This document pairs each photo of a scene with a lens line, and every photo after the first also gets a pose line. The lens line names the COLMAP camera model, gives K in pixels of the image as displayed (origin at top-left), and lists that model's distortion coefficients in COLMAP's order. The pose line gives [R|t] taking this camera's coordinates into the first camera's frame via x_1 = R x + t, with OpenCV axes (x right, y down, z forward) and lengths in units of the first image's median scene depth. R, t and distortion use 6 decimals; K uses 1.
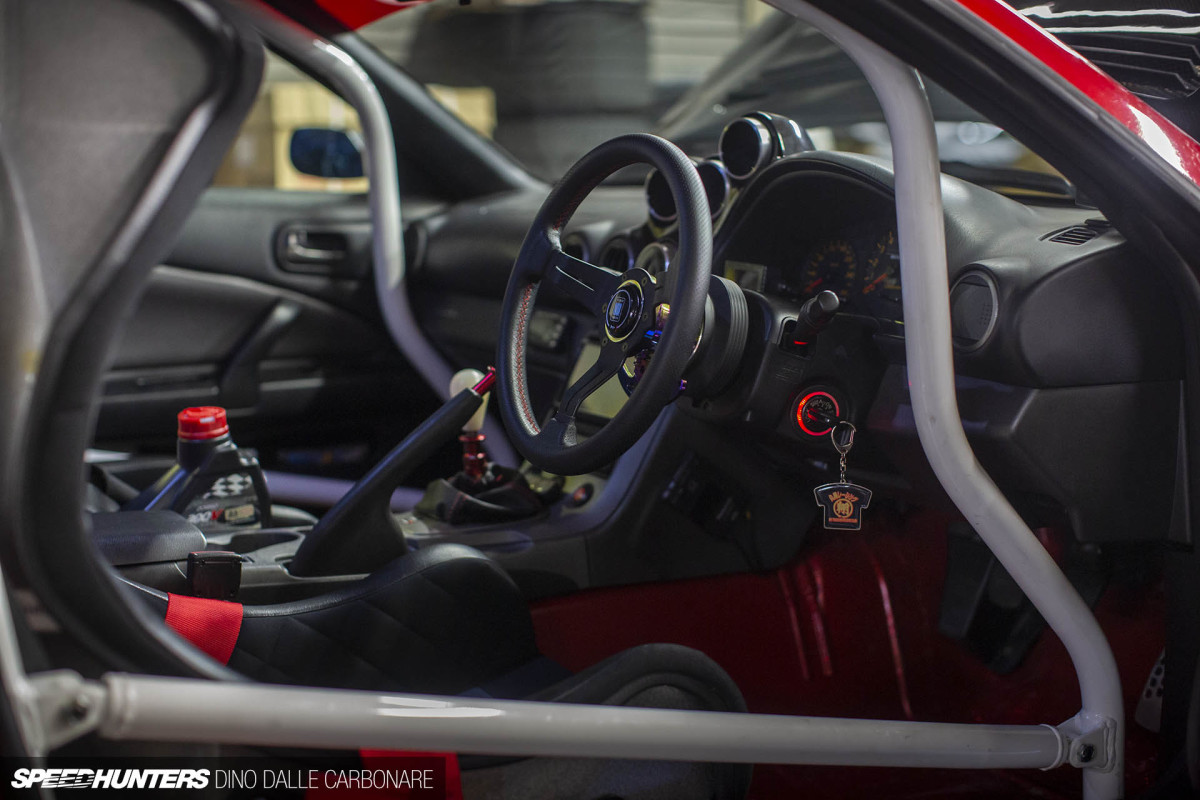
lens RADIAL K [[1752.7, 0, 601.7], [0, 1752.7, 395.8], [0, 0, 1]] dist [-0.107204, 0.000000]
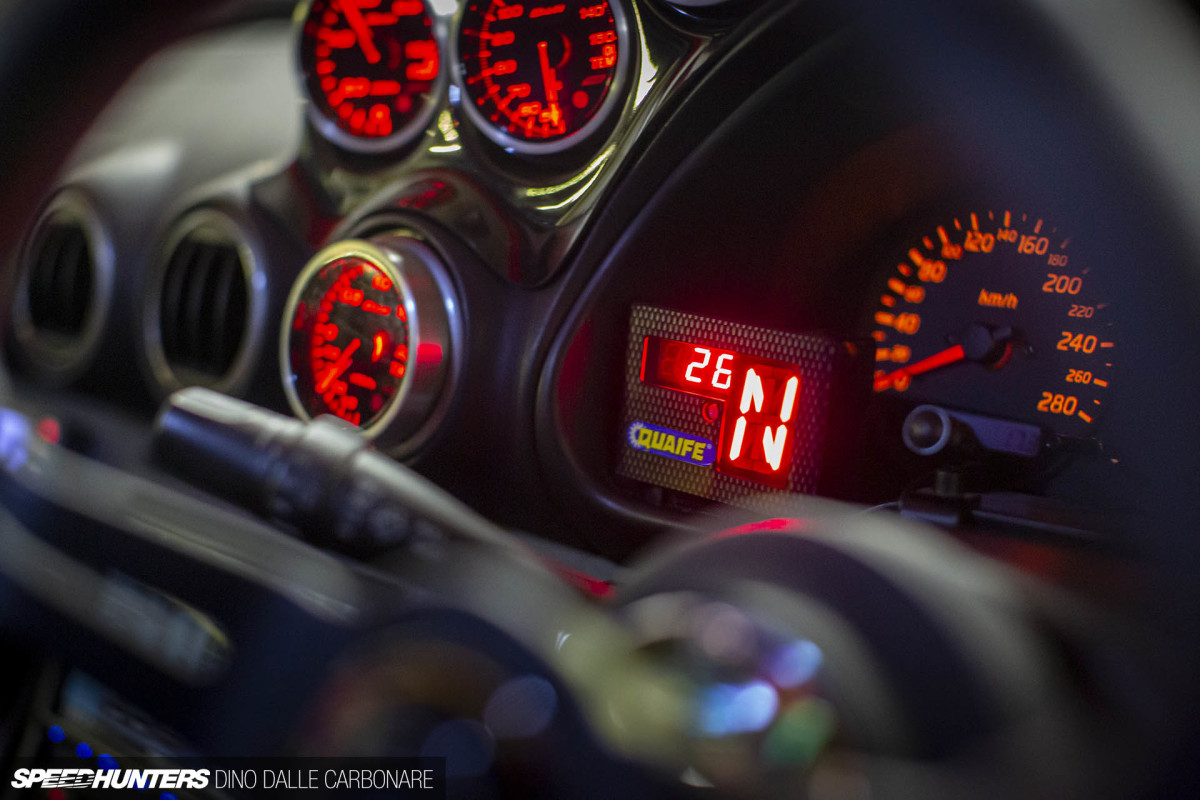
lens RADIAL K [[1752.7, 0, 601.7], [0, 1752.7, 400.3], [0, 0, 1]] dist [-0.107204, 0.000000]
pose [[0.960991, -0.089530, 0.261689, -0.008738], [0.057172, 0.990026, 0.128763, -0.111937], [-0.270607, -0.108779, 0.956524, 0.830346]]
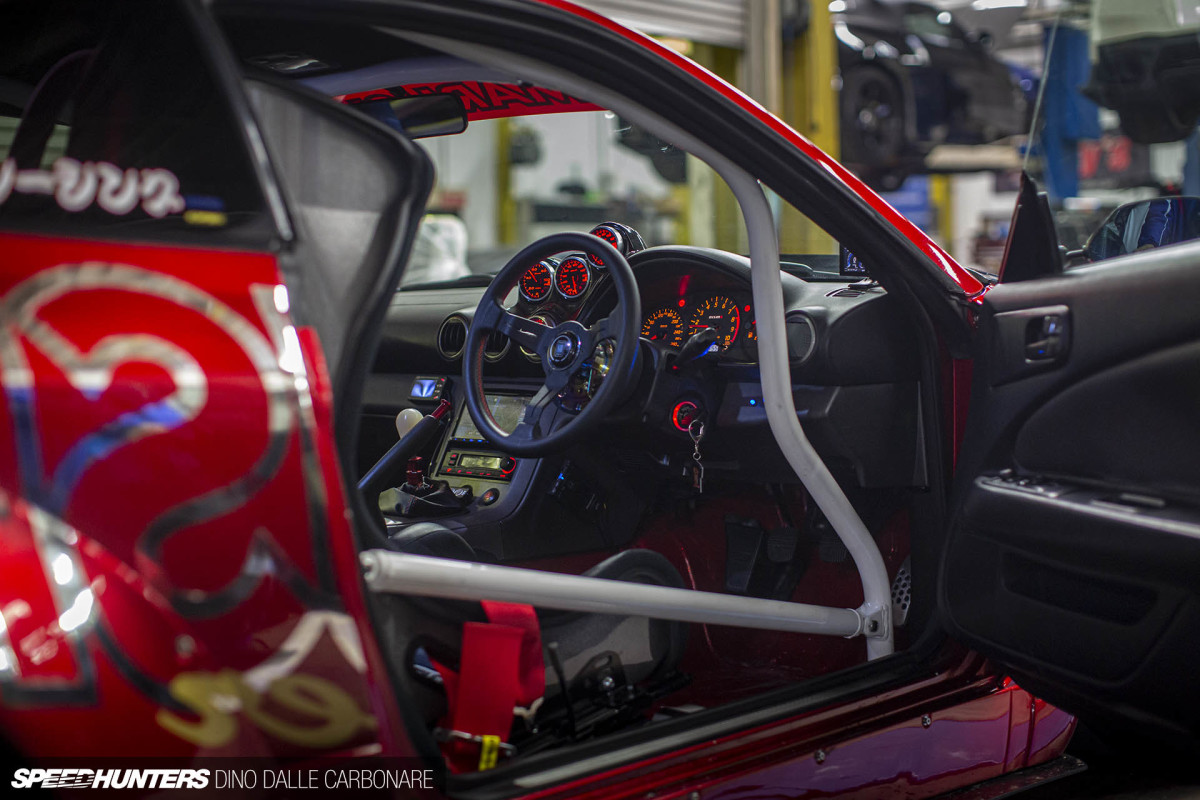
lens RADIAL K [[1752.7, 0, 597.8], [0, 1752.7, 402.4], [0, 0, 1]] dist [-0.107204, 0.000000]
pose [[0.960231, -0.028350, 0.277764, -0.367531], [0.052220, 0.995513, -0.078916, 0.113145], [-0.274280, 0.090282, 0.957402, -0.423265]]
